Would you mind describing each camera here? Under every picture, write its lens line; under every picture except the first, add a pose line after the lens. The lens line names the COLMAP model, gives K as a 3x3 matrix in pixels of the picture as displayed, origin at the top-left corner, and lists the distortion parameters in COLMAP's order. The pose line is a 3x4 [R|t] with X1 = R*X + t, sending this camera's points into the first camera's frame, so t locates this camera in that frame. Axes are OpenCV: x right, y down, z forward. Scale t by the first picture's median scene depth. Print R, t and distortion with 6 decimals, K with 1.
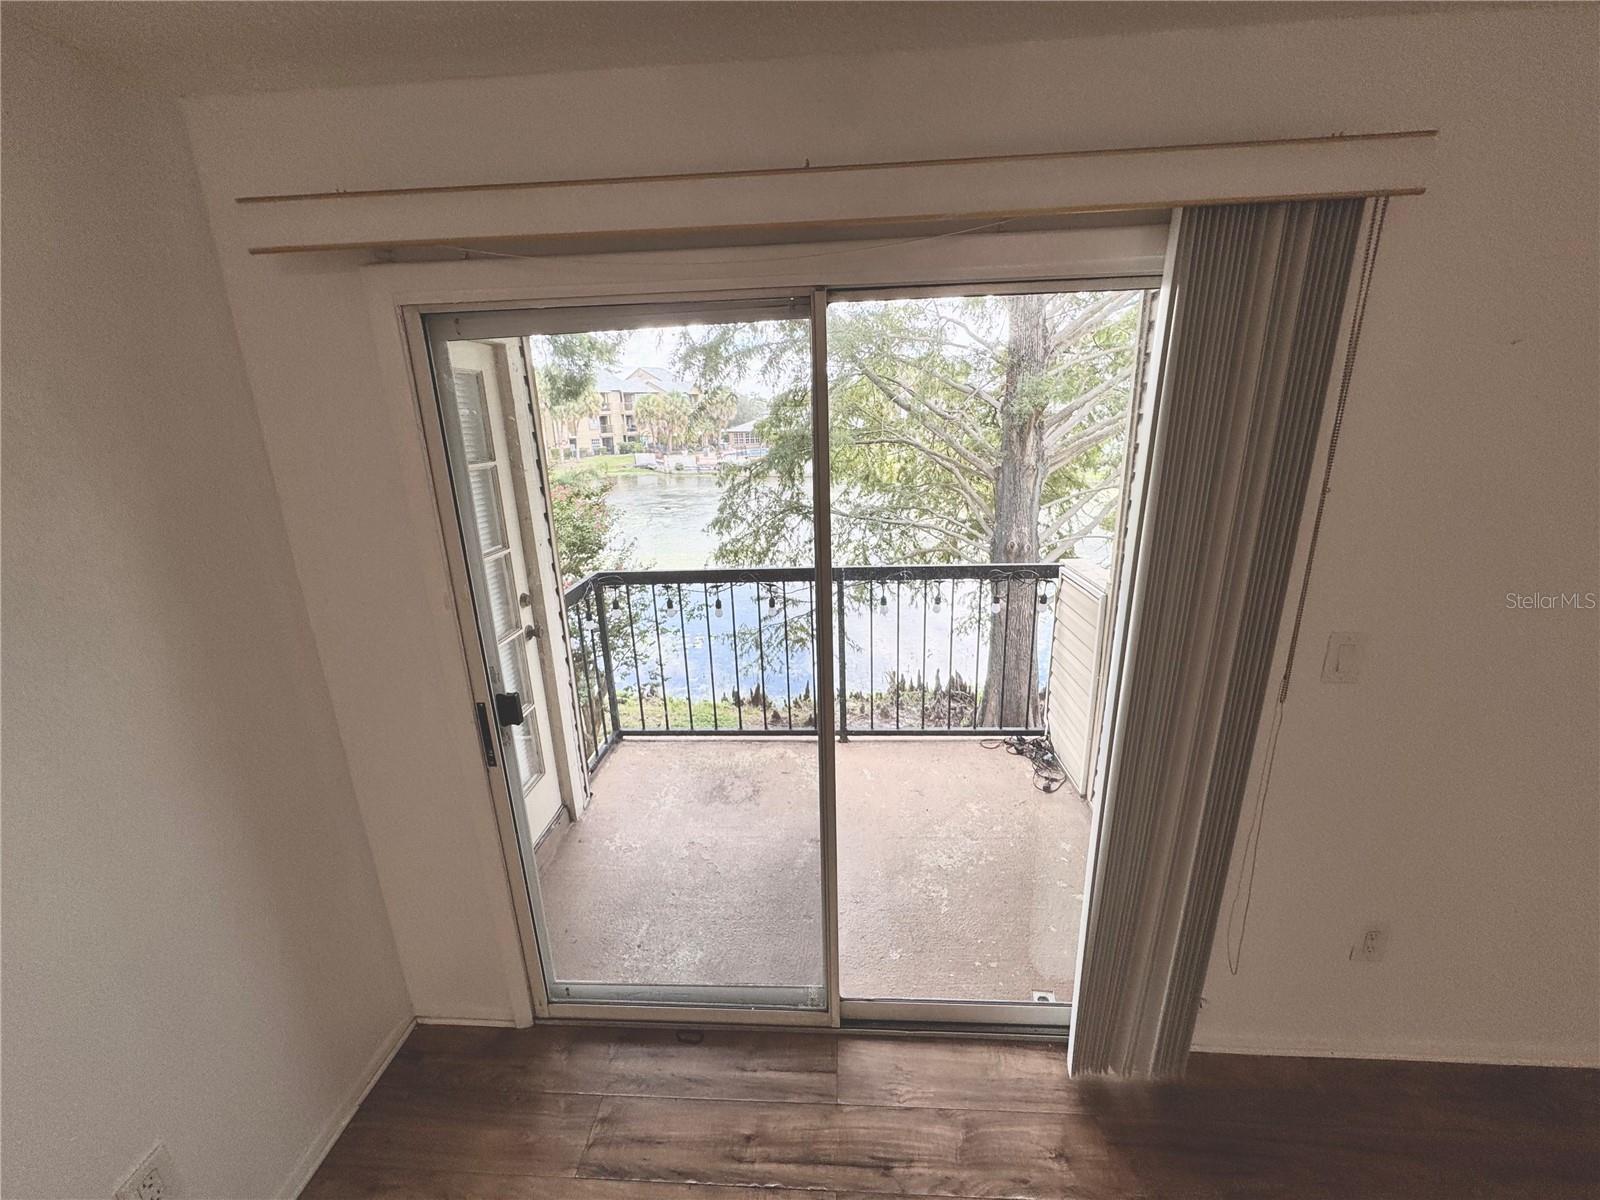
lens RADIAL K [[641.1, 0, 798.8], [0, 641.1, 602.1], [0, 0, 1]] dist [-0.003725, 0.000386]
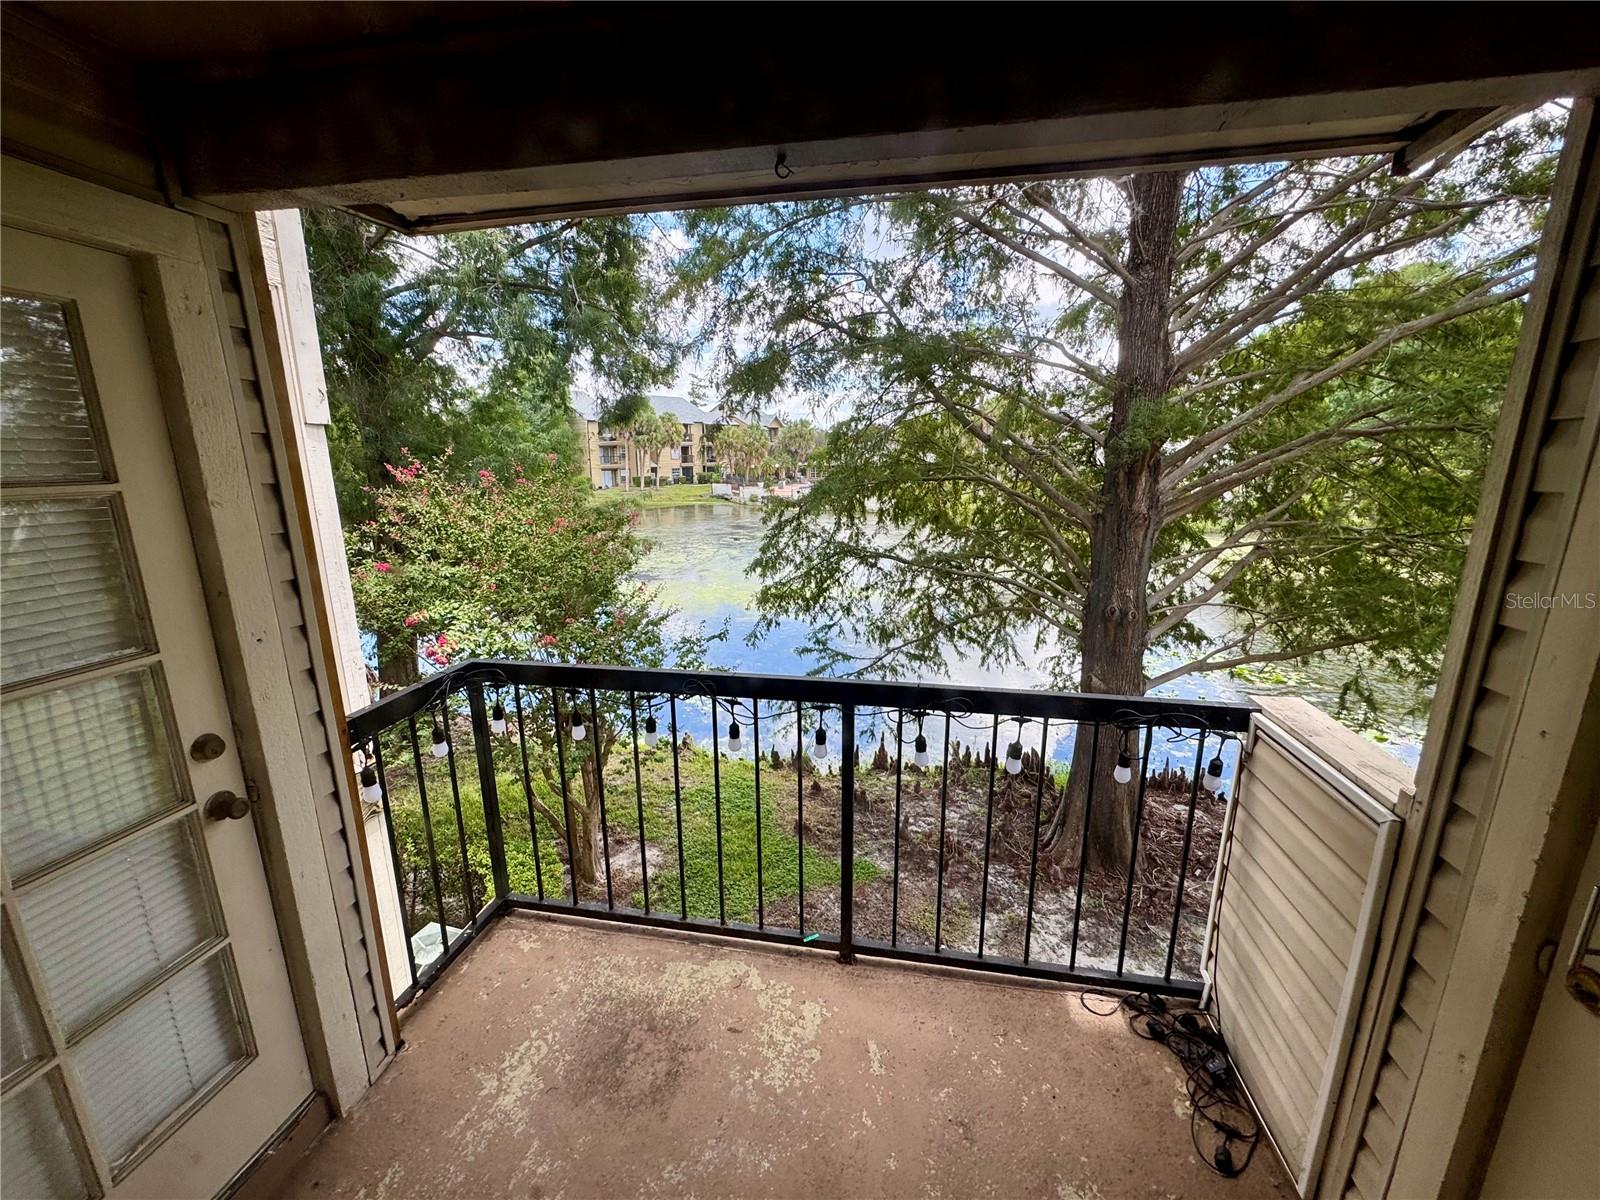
lens RADIAL K [[641.1, 0, 798.1], [0, 641.1, 603.5], [0, 0, 1]] dist [-0.003725, 0.000386]
pose [[0.992250, 0.053645, -0.112083, 0.024045], [-0.059098, 0.997196, -0.045907, -0.028796], [0.109306, 0.052175, 0.992638, 0.121135]]
